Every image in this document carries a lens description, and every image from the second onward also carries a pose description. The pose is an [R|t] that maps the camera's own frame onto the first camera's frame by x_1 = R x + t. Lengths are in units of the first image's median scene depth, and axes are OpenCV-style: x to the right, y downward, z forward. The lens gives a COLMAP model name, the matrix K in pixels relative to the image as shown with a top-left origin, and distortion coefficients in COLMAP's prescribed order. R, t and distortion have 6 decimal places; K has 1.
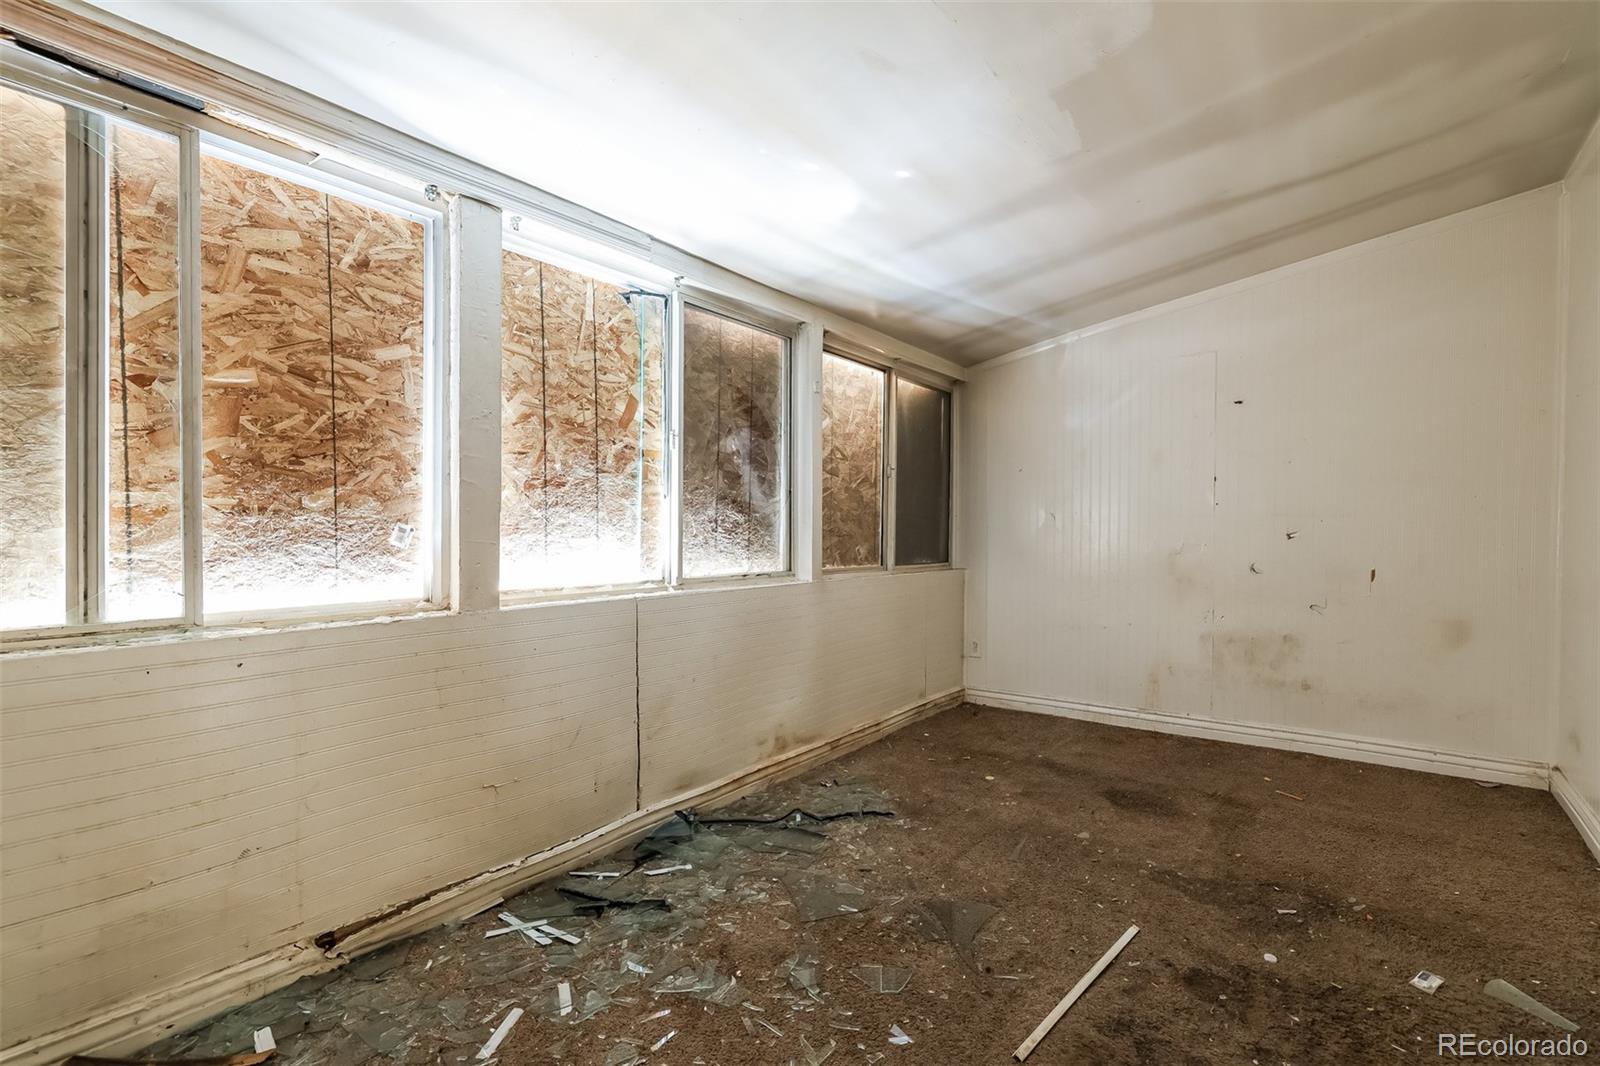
lens RADIAL K [[686.7, 0, 788.2], [0, 686.7, 535.0], [0, 0, 1]] dist [0.004616, -0.000555]
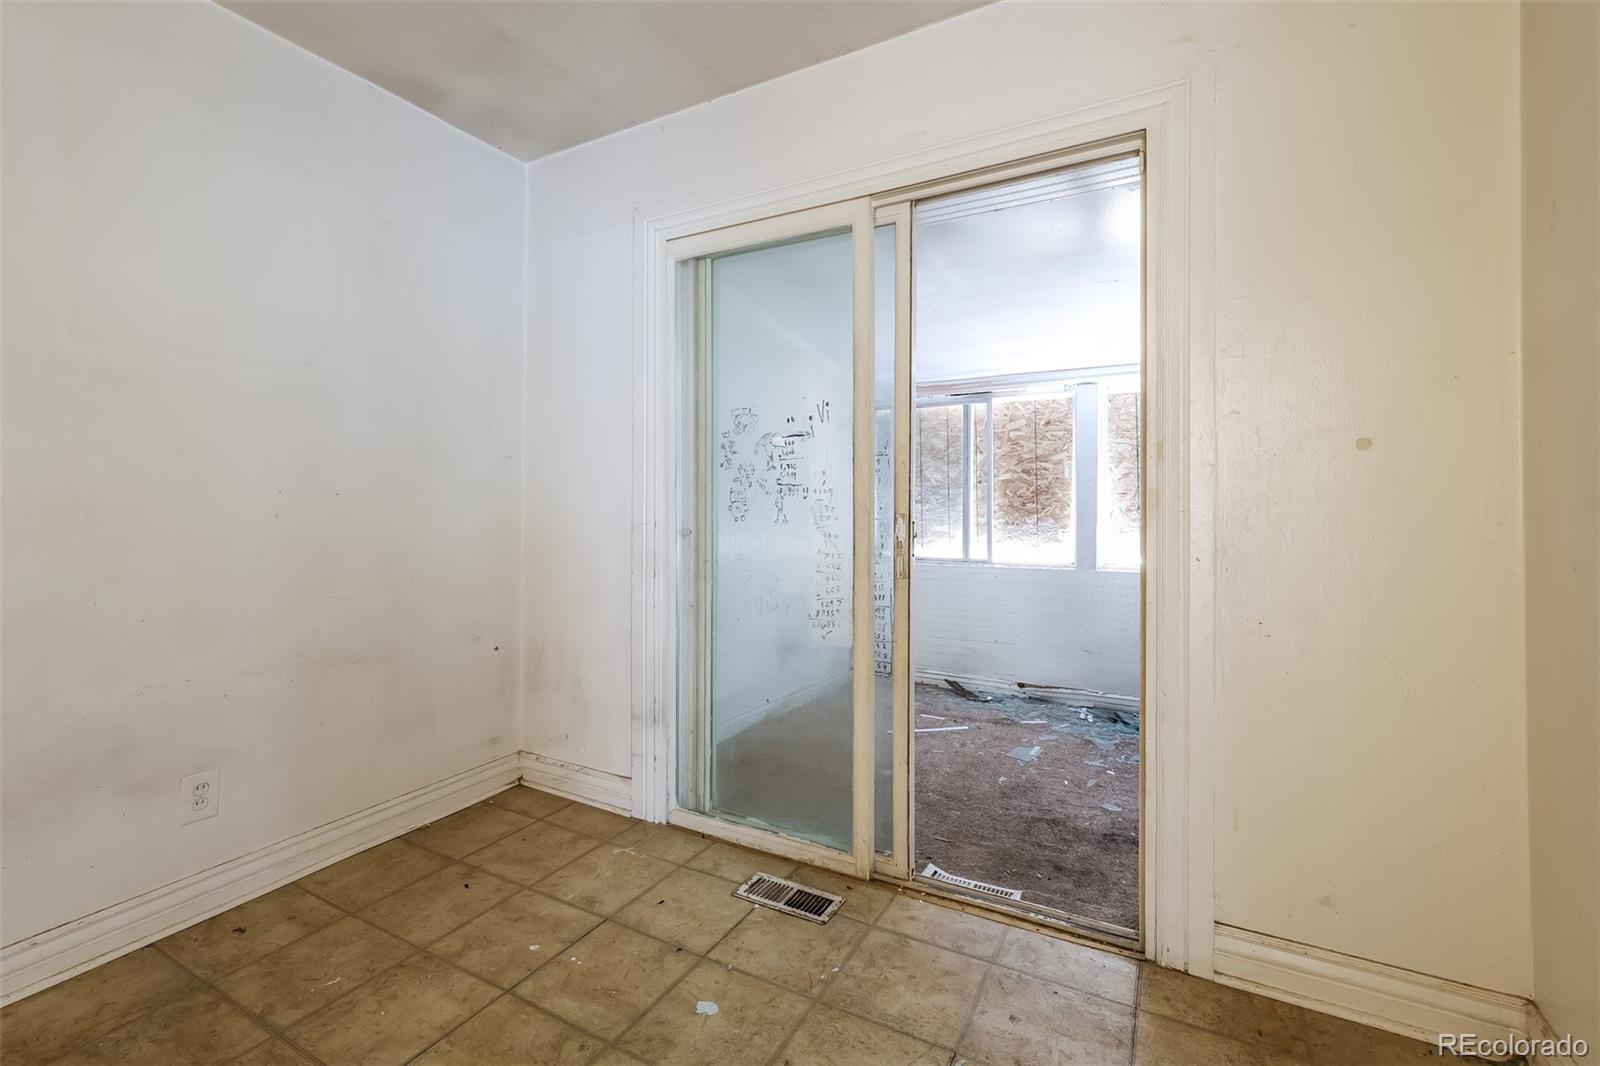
lens RADIAL K [[686.7, 0, 798.8], [0, 686.7, 522.9], [0, 0, 1]] dist [0.004616, -0.000555]
pose [[0.206891, 0.017390, -0.978210, 1.706743], [-0.013849, 0.999794, 0.014845, -0.066763], [0.978266, 0.010476, 0.207089, -0.392665]]
